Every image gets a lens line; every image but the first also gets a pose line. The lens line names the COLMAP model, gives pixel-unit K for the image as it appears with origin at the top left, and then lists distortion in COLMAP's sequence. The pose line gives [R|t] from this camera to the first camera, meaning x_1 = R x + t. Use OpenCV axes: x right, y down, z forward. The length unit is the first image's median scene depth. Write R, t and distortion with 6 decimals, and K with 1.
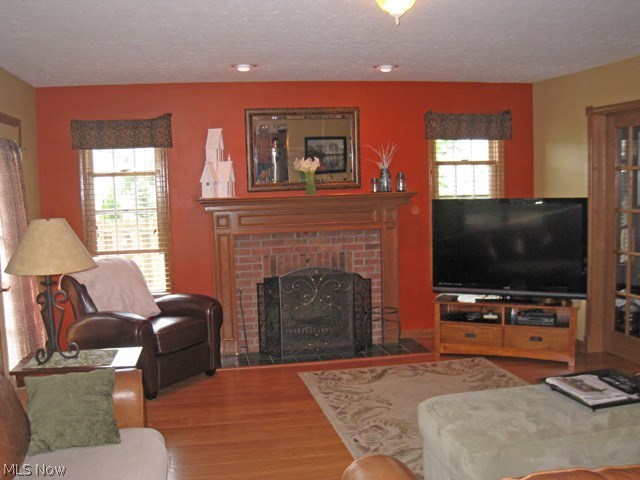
lens RADIAL K [[659.8, 0, 320.0], [0, 659.8, 240.0], [0, 0, 1]] dist [-0.129546, 0.010076]
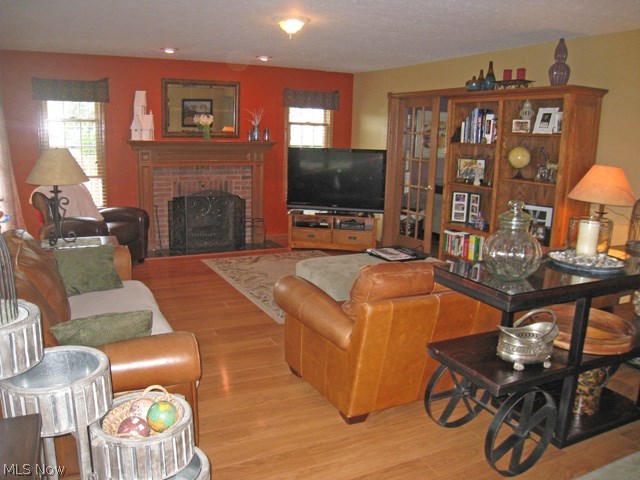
lens RADIAL K [[519.8, 0, 320.0], [0, 519.8, 240.0], [0, 0, 1]] dist [-0.159550, 0.117089]
pose [[0.957502, -0.003648, 0.288402, -0.104657], [-0.028104, 0.993982, 0.105877, 0.023142], [-0.287053, -0.109482, 0.951638, -0.181631]]
